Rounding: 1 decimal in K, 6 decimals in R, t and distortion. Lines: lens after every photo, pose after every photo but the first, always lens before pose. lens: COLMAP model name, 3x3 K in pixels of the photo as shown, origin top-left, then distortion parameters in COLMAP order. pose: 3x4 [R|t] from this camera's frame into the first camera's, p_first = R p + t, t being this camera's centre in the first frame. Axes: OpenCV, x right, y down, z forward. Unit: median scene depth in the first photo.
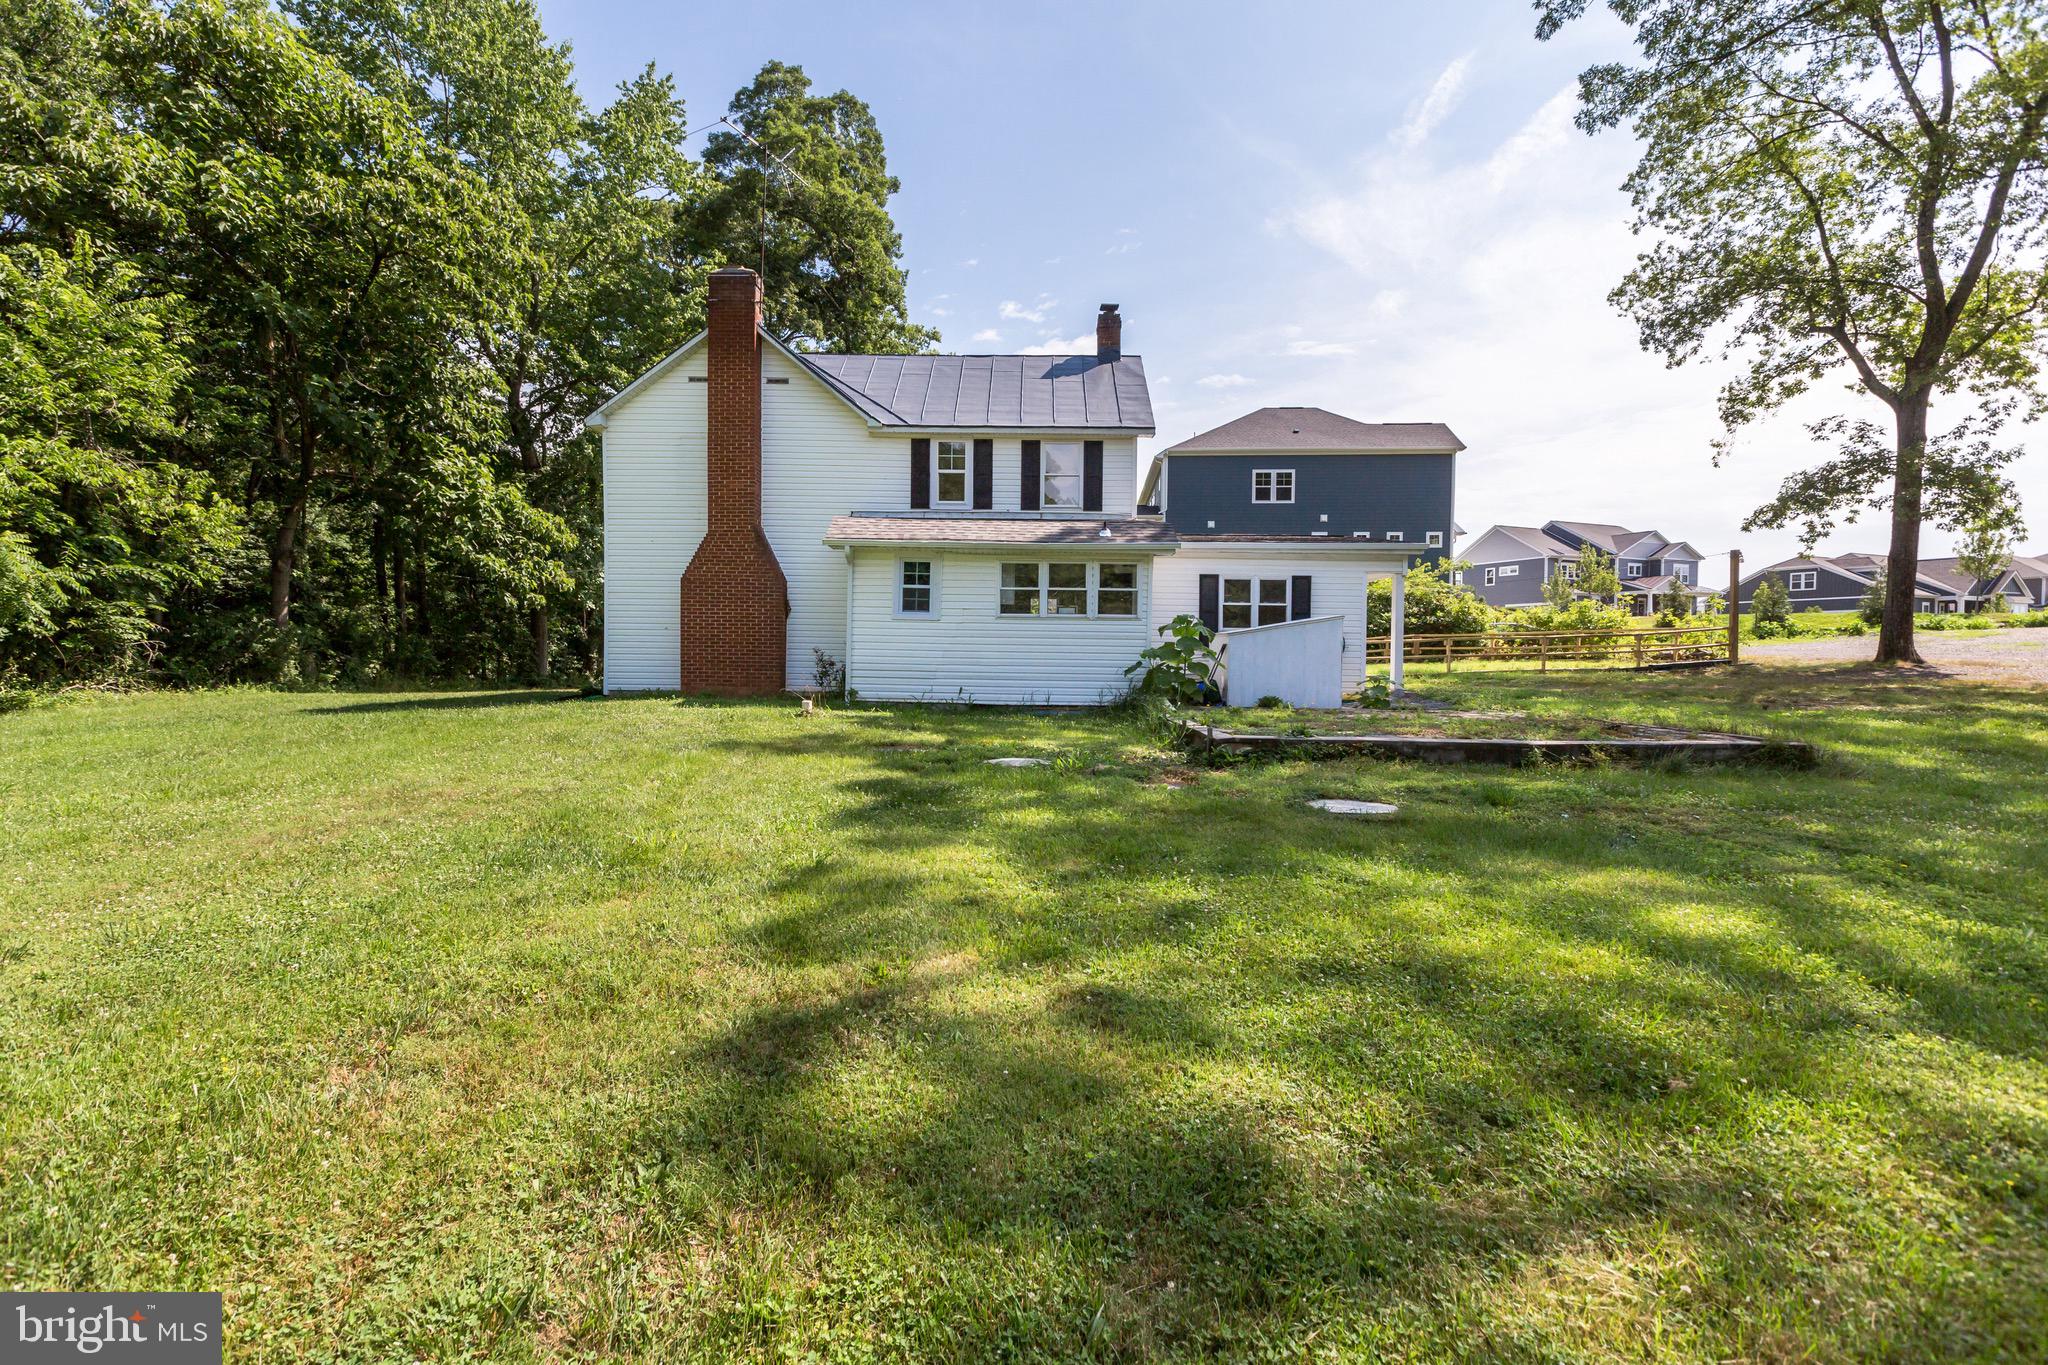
lens RADIAL K [[947.6, 0, 1016.6], [0, 947.6, 671.6], [0, 0, 1]] dist [0.002780, 0.000196]
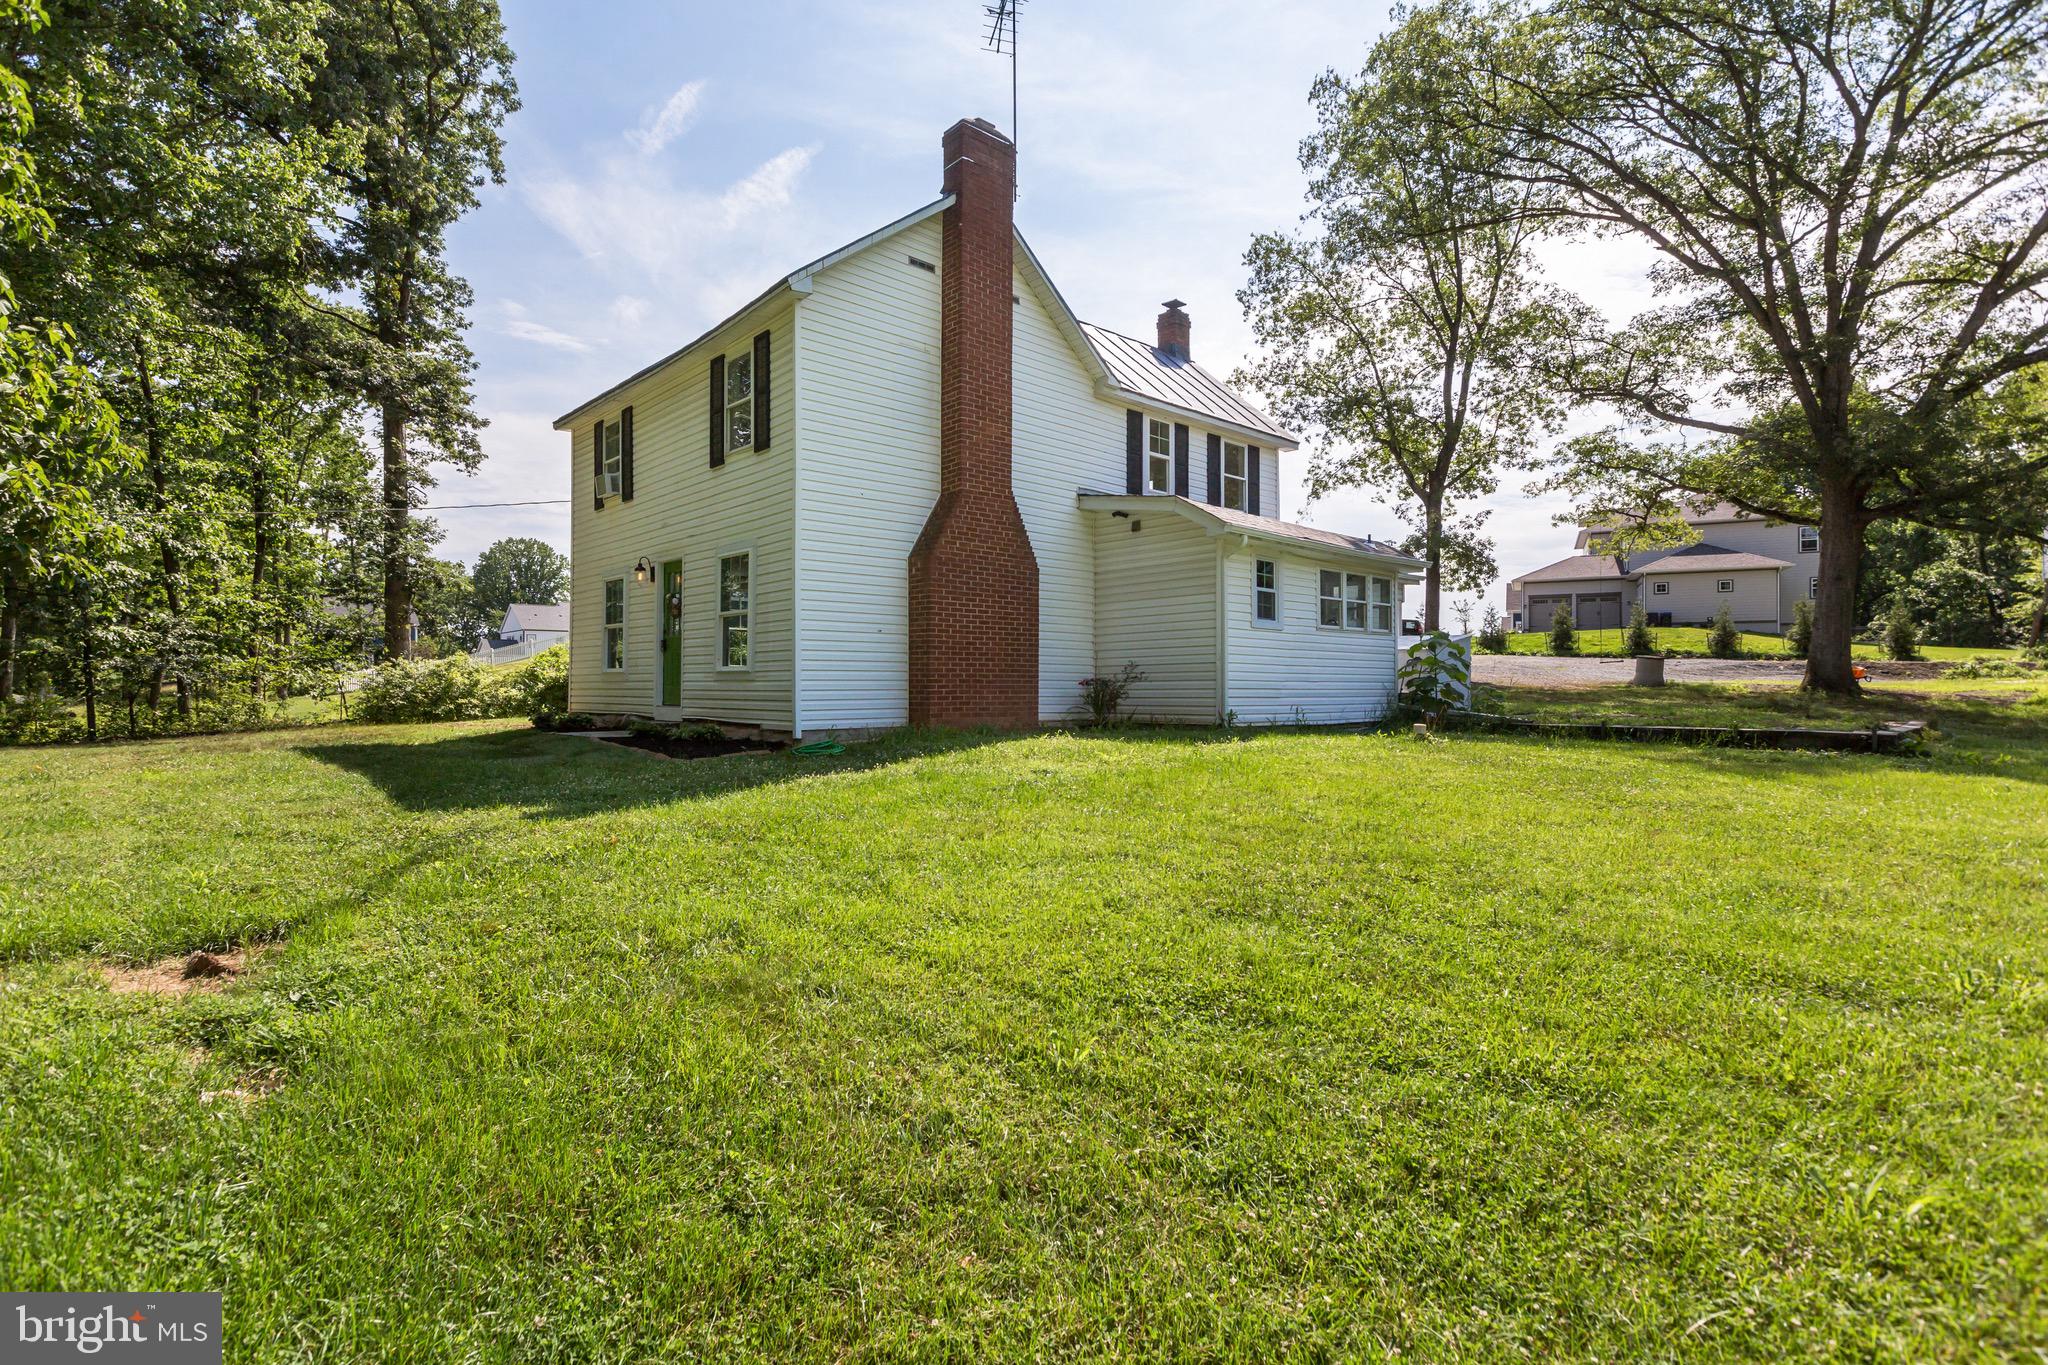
lens RADIAL K [[1012.3, 0, 1017.9], [0, 1012.3, 676.9], [0, 0, 1]] dist [-0.001118, 0.000211]
pose [[0.724149, -0.001717, 0.689641, -0.785708], [0.017666, 0.999715, -0.016061, -0.000994], [-0.689417, 0.023814, 0.723973, 0.436537]]
